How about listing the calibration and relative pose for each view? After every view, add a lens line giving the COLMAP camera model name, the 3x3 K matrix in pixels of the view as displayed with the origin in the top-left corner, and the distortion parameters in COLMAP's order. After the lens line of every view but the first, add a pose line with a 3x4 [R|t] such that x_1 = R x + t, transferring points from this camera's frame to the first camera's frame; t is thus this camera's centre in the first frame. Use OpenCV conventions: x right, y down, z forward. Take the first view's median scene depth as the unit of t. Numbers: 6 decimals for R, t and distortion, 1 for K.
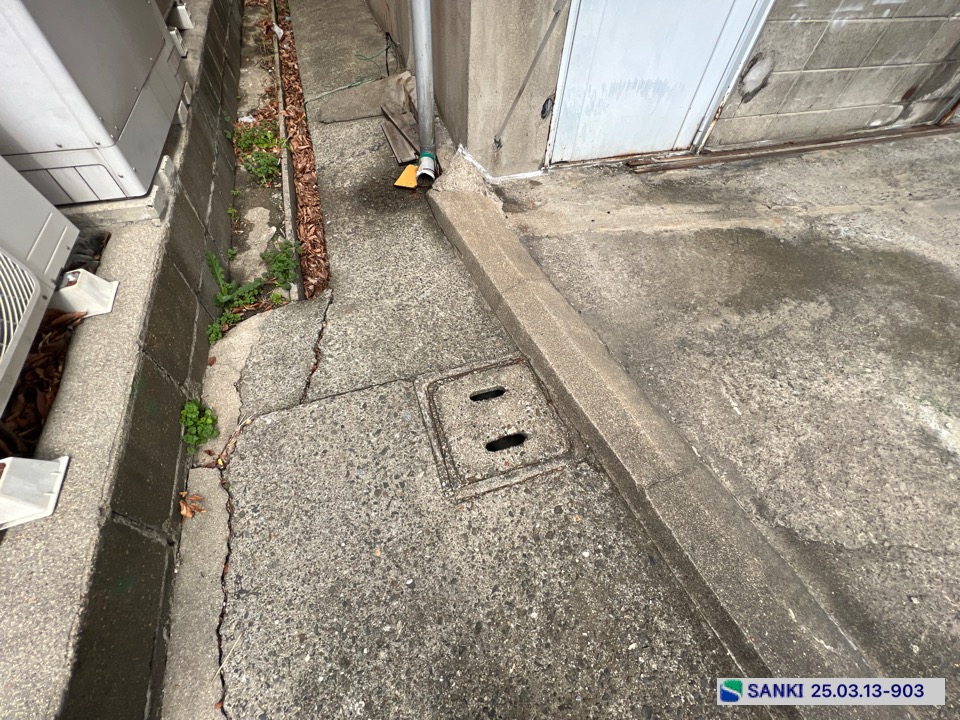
lens RADIAL K [[386.4, 0, 480.8], [0, 386.4, 361.8], [0, 0, 1]] dist [-0.001980, 0.000521]
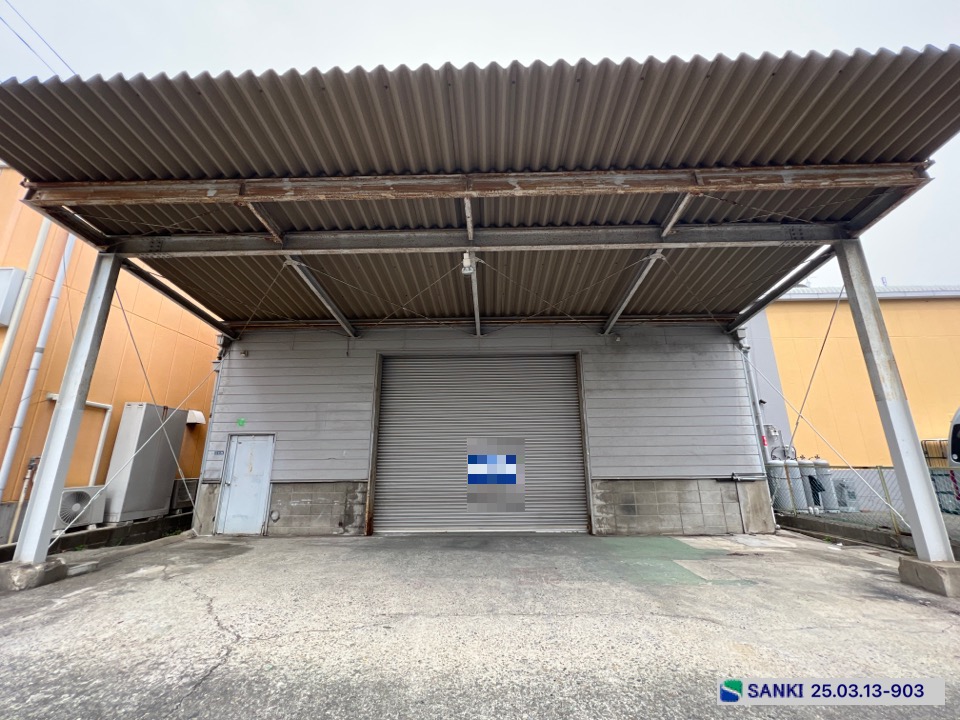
lens RADIAL K [[386.4, 0, 480.8], [0, 386.4, 361.8], [0, 0, 1]] dist [-0.001980, 0.000521]
pose [[0.938981, -0.136932, -0.315539, 3.764523], [-0.242569, 0.386794, -0.889691, 1.456614], [0.243876, 0.911943, 0.329977, -1.060770]]
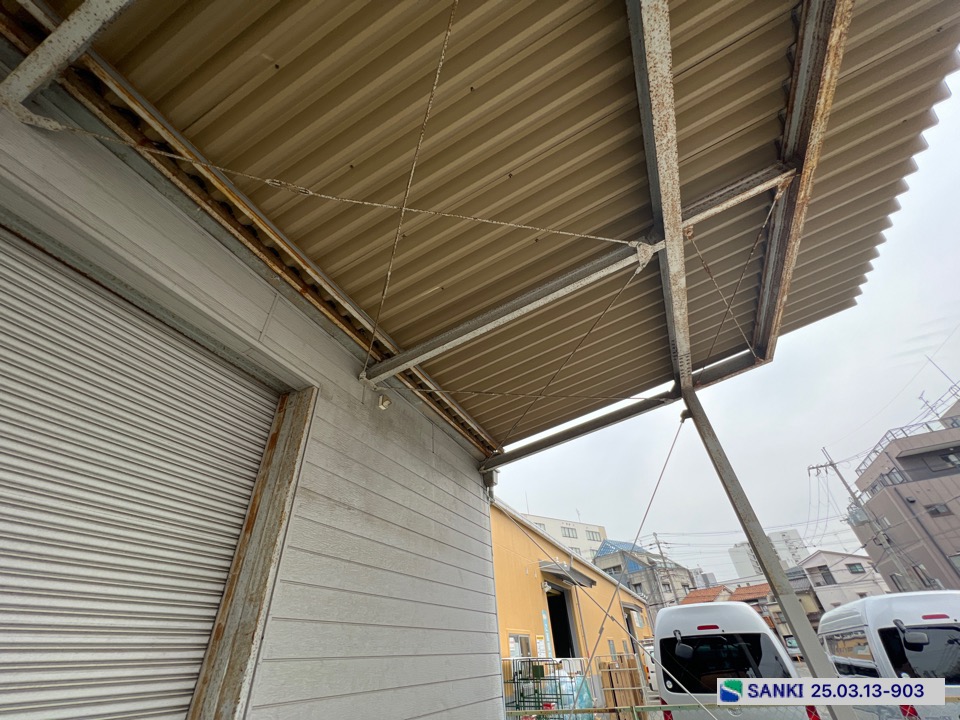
lens RADIAL K [[386.4, 0, 480.8], [0, 386.4, 361.8], [0, 0, 1]] dist [-0.001980, 0.000521]
pose [[0.690331, 0.374327, 0.619130, 2.971345], [0.630843, 0.107557, -0.768420, -0.718156], [-0.354232, 0.921038, -0.161892, 0.286183]]
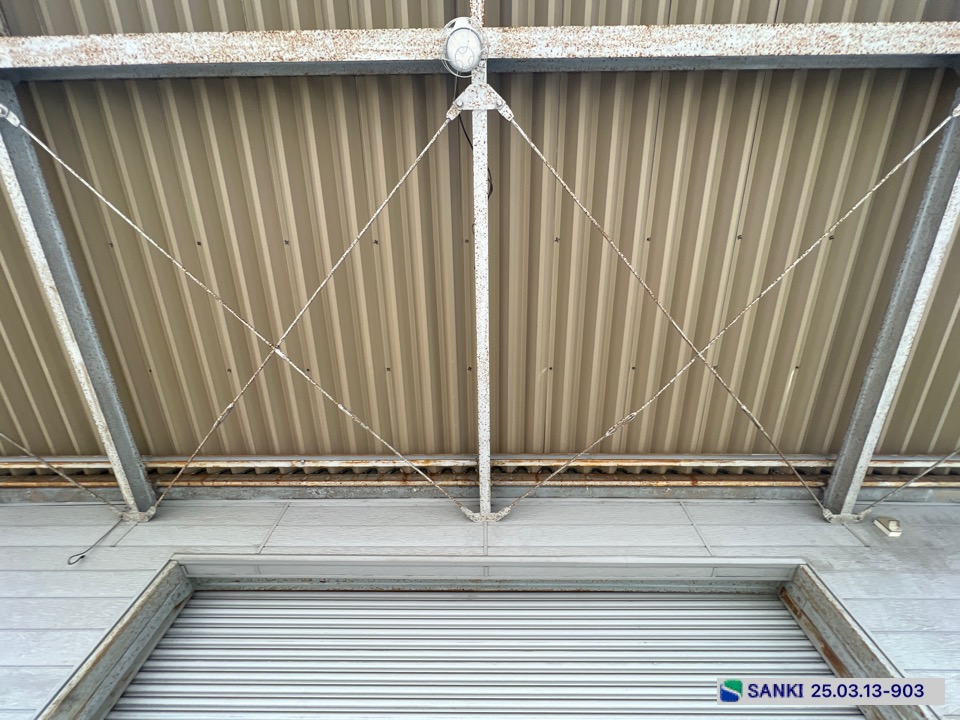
lens RADIAL K [[386.4, 0, 480.8], [0, 386.4, 361.8], [0, 0, 1]] dist [-0.001980, 0.000521]
pose [[0.944495, -0.310789, -0.106489, 2.854891], [-0.242204, -0.439730, -0.864855, -0.661519], [0.221961, 0.842644, -0.490597, 0.191043]]
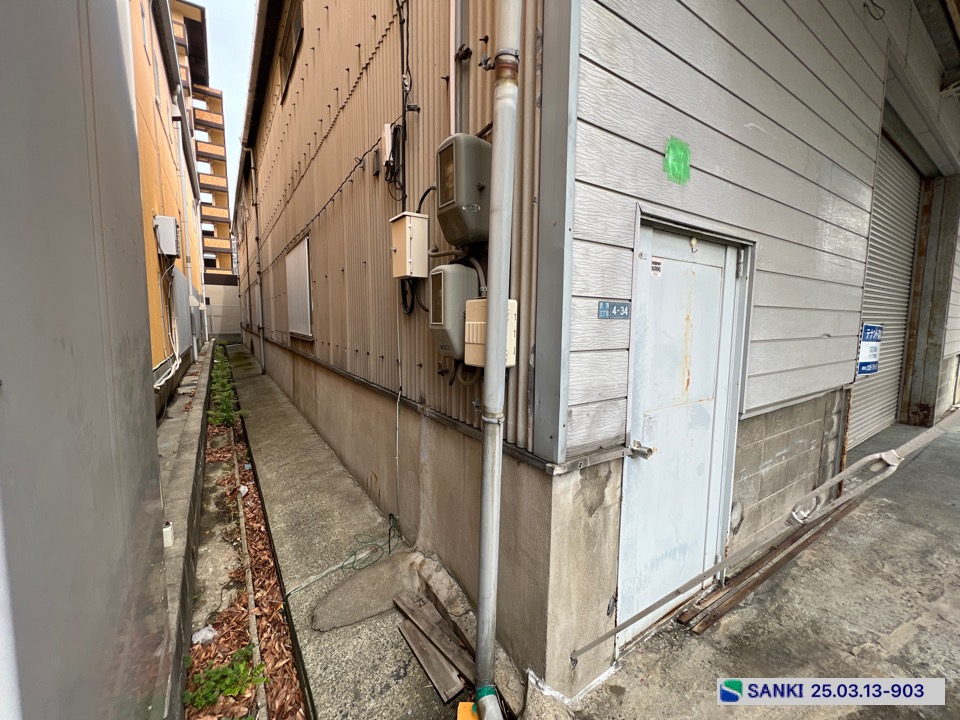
lens RADIAL K [[386.4, 0, 480.8], [0, 386.4, 361.8], [0, 0, 1]] dist [-0.001980, 0.000521]
pose [[0.963518, -0.064681, 0.259712, -0.282020], [0.233011, 0.680132, -0.695073, -0.400990], [-0.131681, 0.730231, 0.670390, -0.017789]]
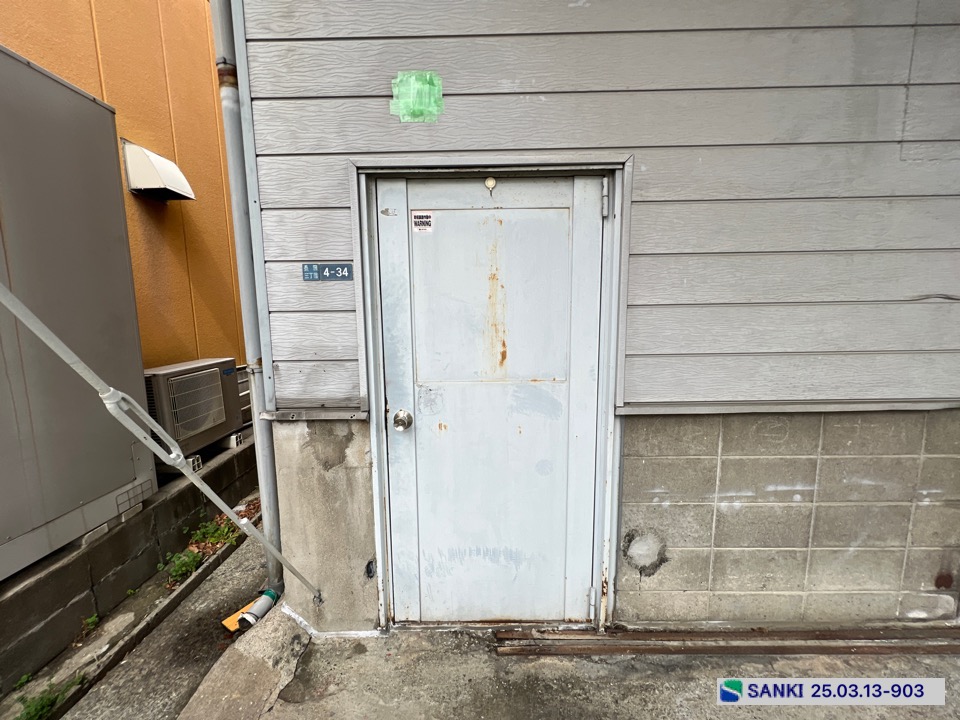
lens RADIAL K [[386.4, 0, 480.8], [0, 386.4, 361.8], [0, 0, 1]] dist [-0.001980, 0.000521]
pose [[0.948433, -0.015248, -0.316610, 0.609496], [-0.215783, 0.700608, -0.680137, -0.356285], [0.232190, 0.713384, 0.661189, 0.062379]]
